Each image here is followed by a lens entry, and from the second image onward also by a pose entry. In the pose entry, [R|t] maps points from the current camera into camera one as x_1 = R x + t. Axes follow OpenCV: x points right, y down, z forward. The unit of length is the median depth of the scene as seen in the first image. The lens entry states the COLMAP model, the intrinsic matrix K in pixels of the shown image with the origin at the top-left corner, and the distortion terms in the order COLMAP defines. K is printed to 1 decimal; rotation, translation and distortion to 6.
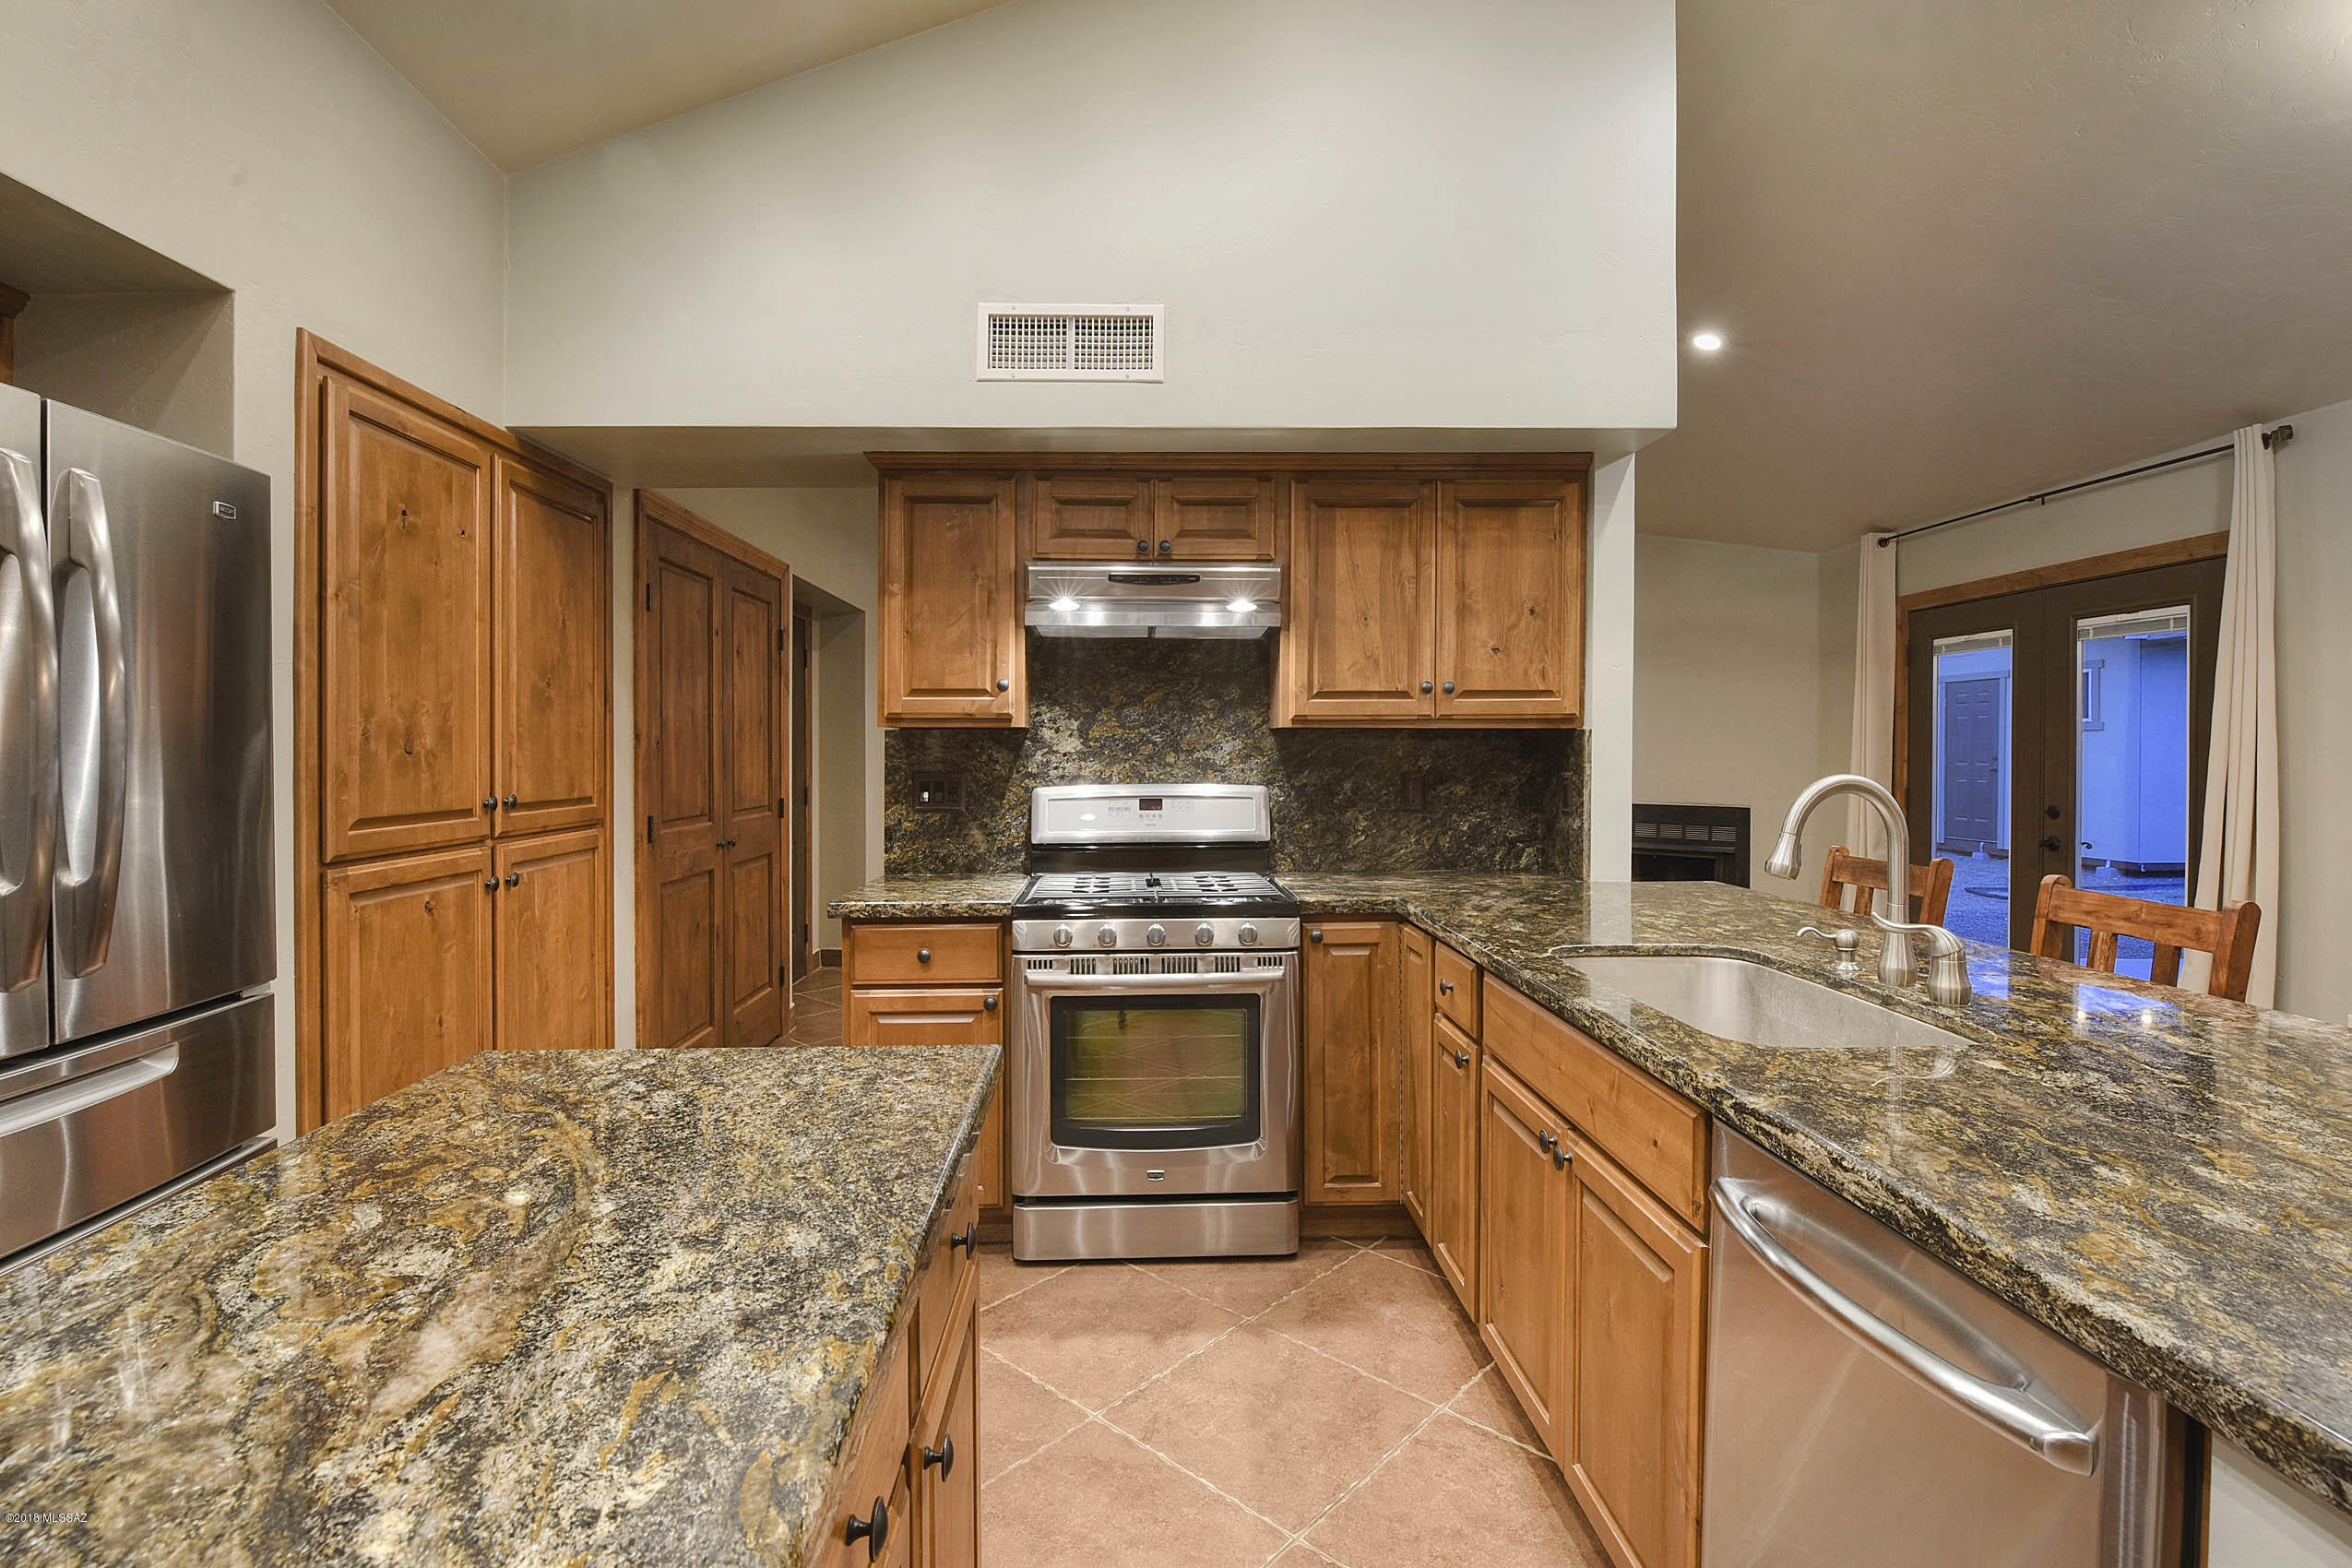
lens RADIAL K [[1134.4, 0, 1209.7], [0, 1134.4, 752.0], [0, 0, 1]] dist [-0.005514, -0.000426]
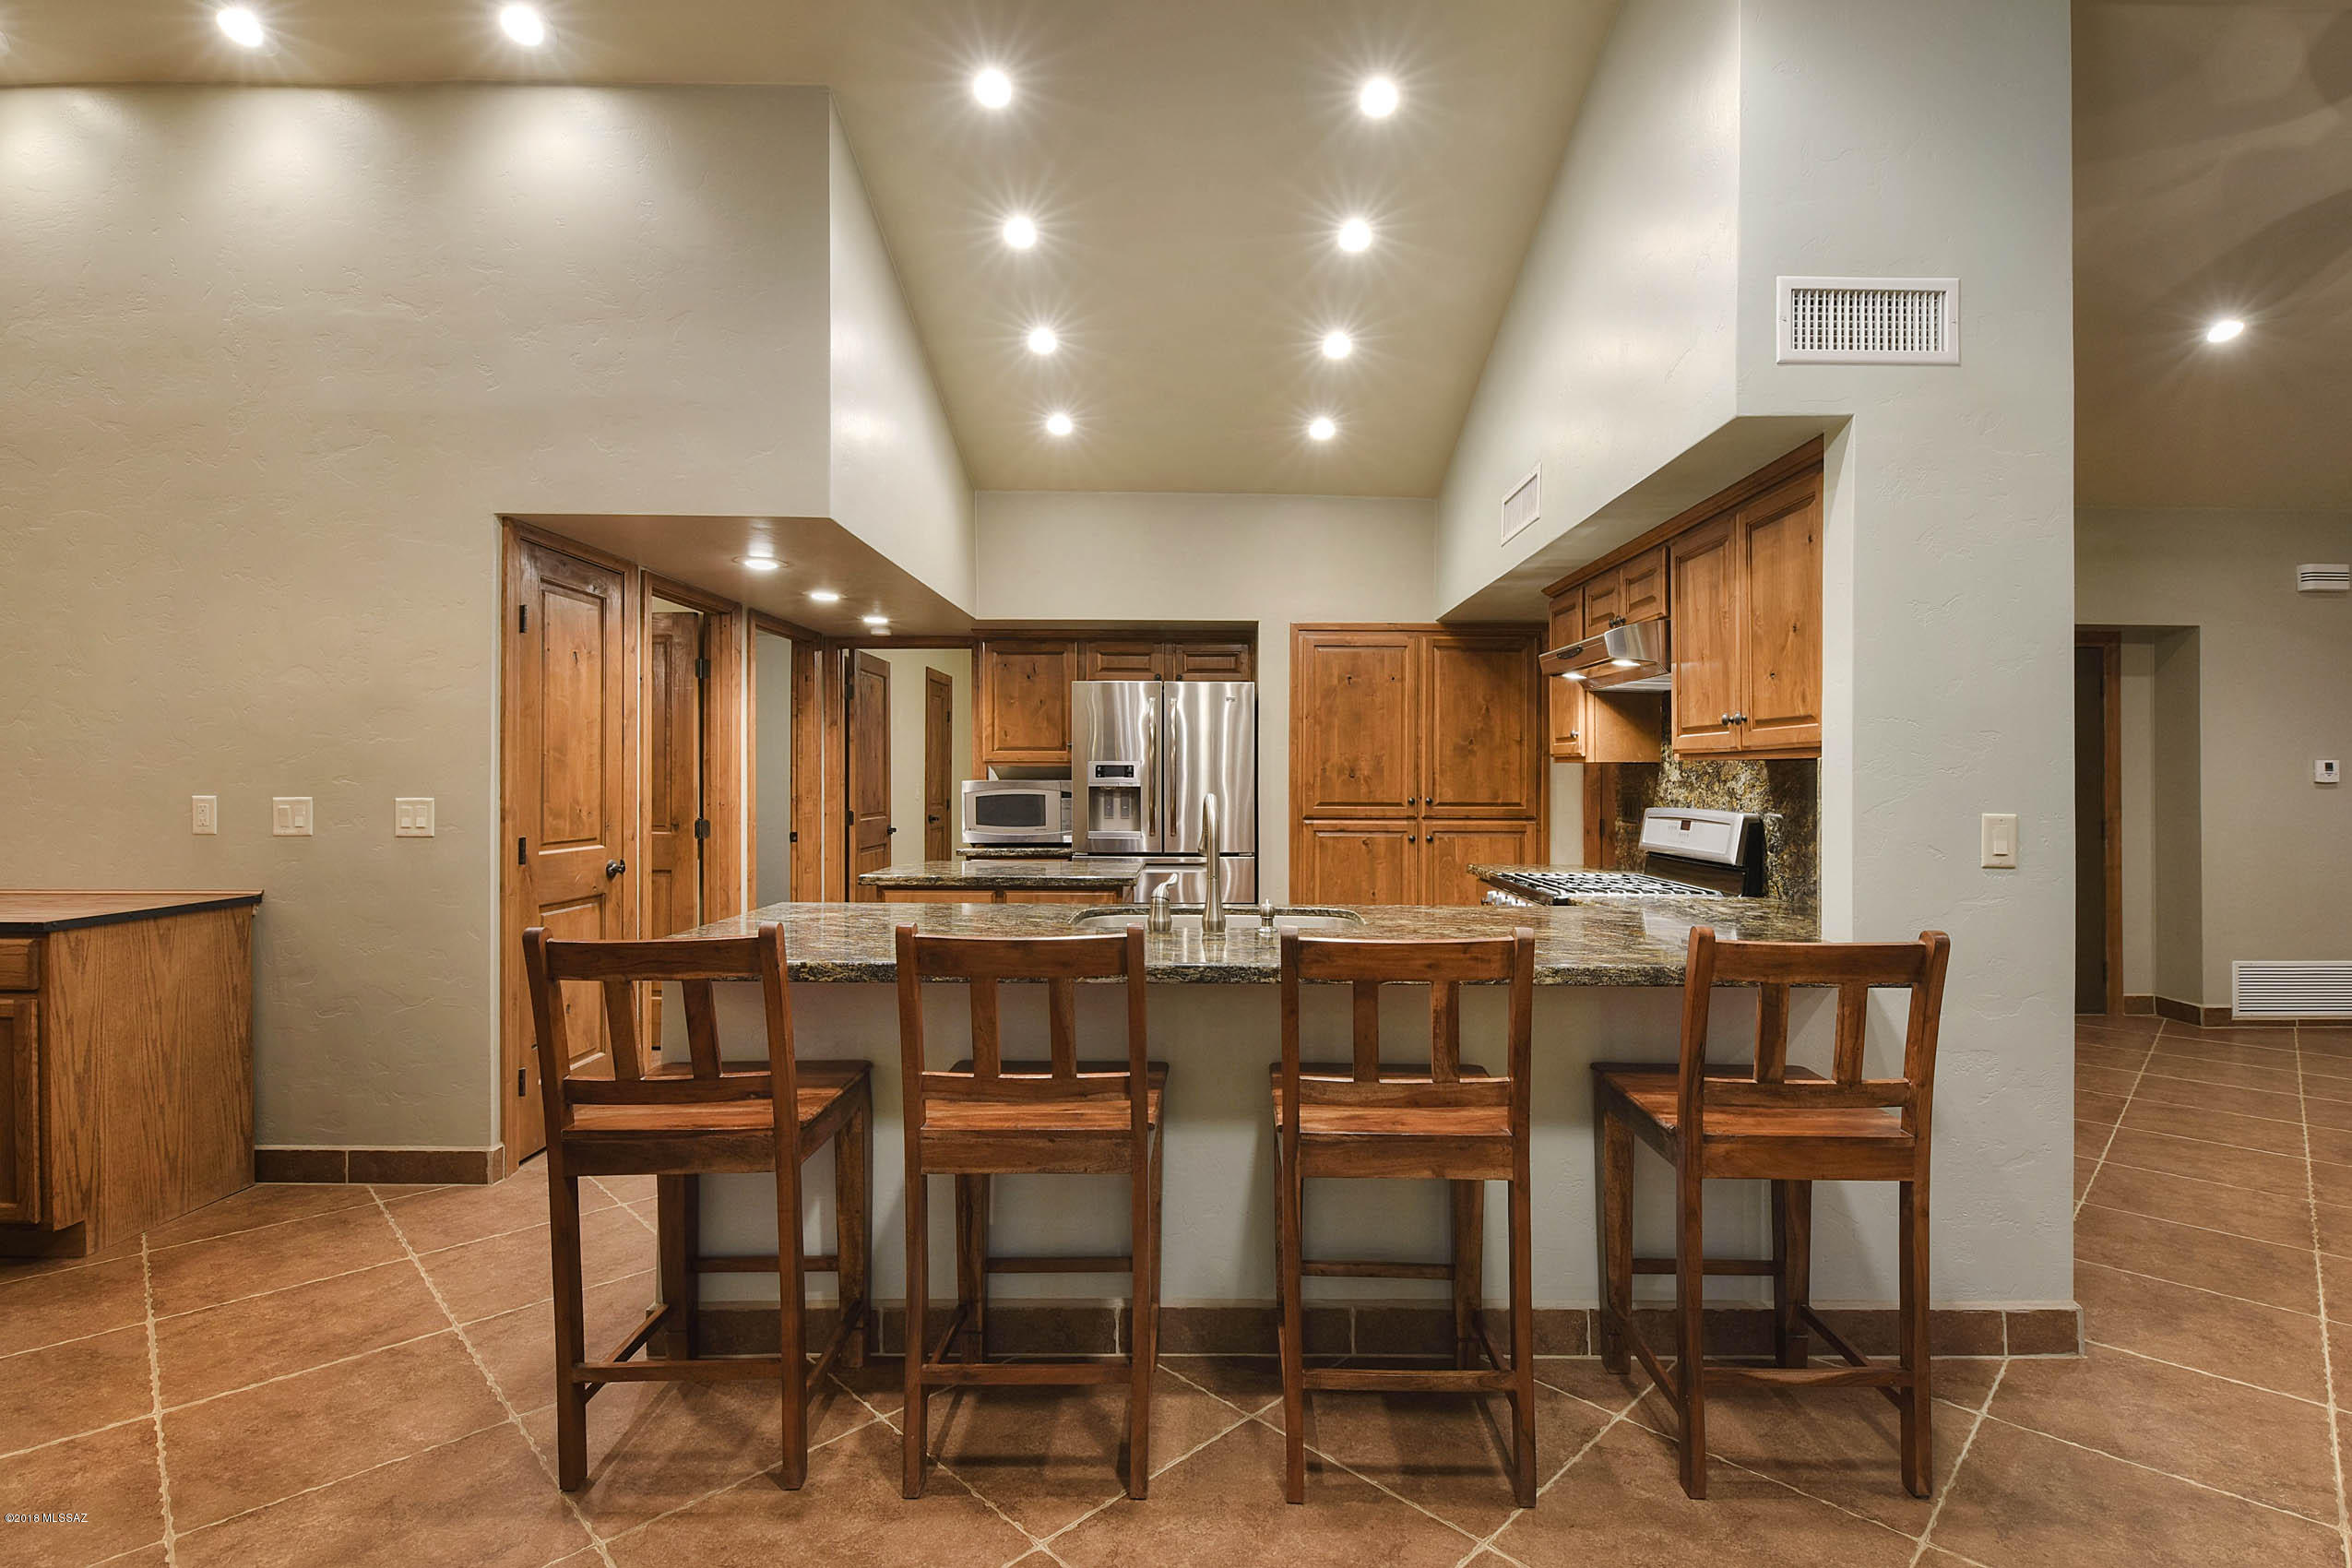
lens RADIAL K [[1062.0, 0, 1223.5], [0, 1062.0, 775.9], [0, 0, 1]] dist [-0.006207, -0.000513]
pose [[-0.009017, 0.004840, -0.999948, 1.362643], [-0.010112, 0.999937, 0.004931, -0.008653], [0.999908, 0.010156, -0.008967, 0.653821]]
